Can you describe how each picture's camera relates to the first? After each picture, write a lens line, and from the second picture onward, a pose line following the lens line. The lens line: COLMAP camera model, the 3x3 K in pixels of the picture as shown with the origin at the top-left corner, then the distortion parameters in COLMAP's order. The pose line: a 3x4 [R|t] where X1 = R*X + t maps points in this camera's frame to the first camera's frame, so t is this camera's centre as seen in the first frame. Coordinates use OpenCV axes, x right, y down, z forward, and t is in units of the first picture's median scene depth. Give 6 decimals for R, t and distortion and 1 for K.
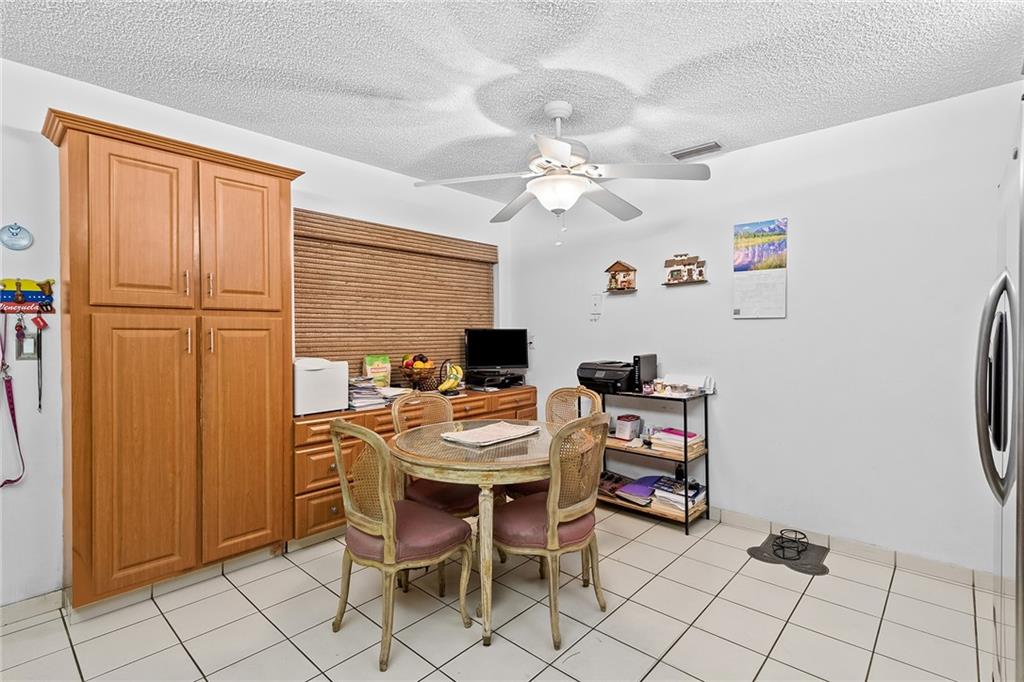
lens RADIAL K [[483.7, 0, 515.8], [0, 483.7, 337.5], [0, 0, 1]] dist [0.013924, -0.003402]
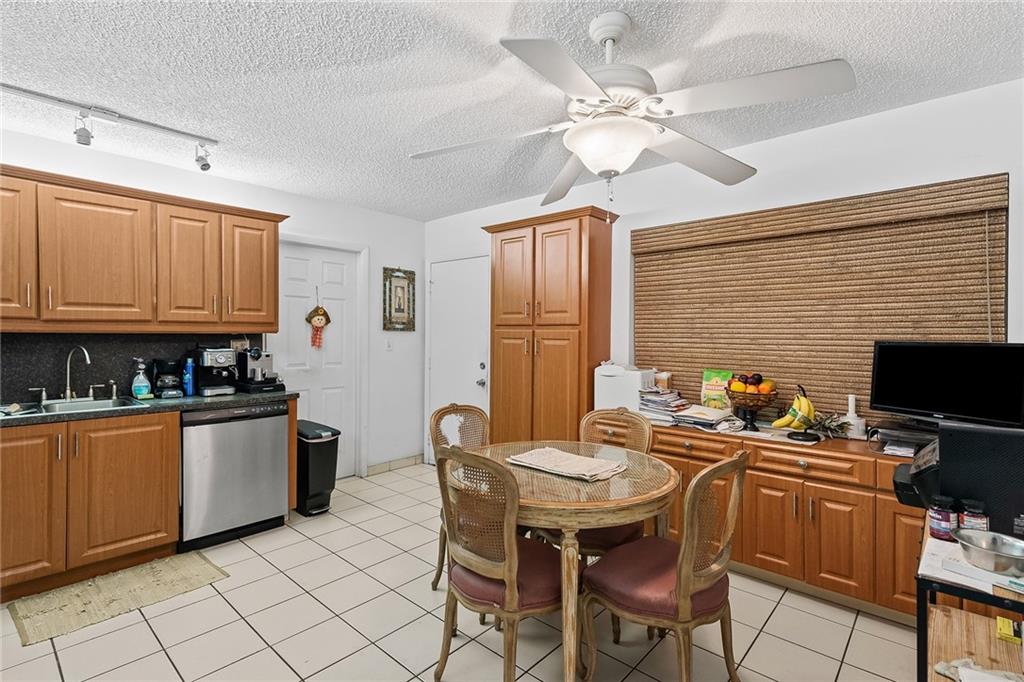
lens RADIAL K [[483.7, 0, 511.9], [0, 483.7, 337.0], [0, 0, 1]] dist [0.013924, -0.003402]
pose [[0.001029, 0.007502, -0.999971, 0.609624], [-0.019389, 0.999784, 0.007480, -0.022867], [0.999811, 0.019380, 0.001175, 0.671742]]
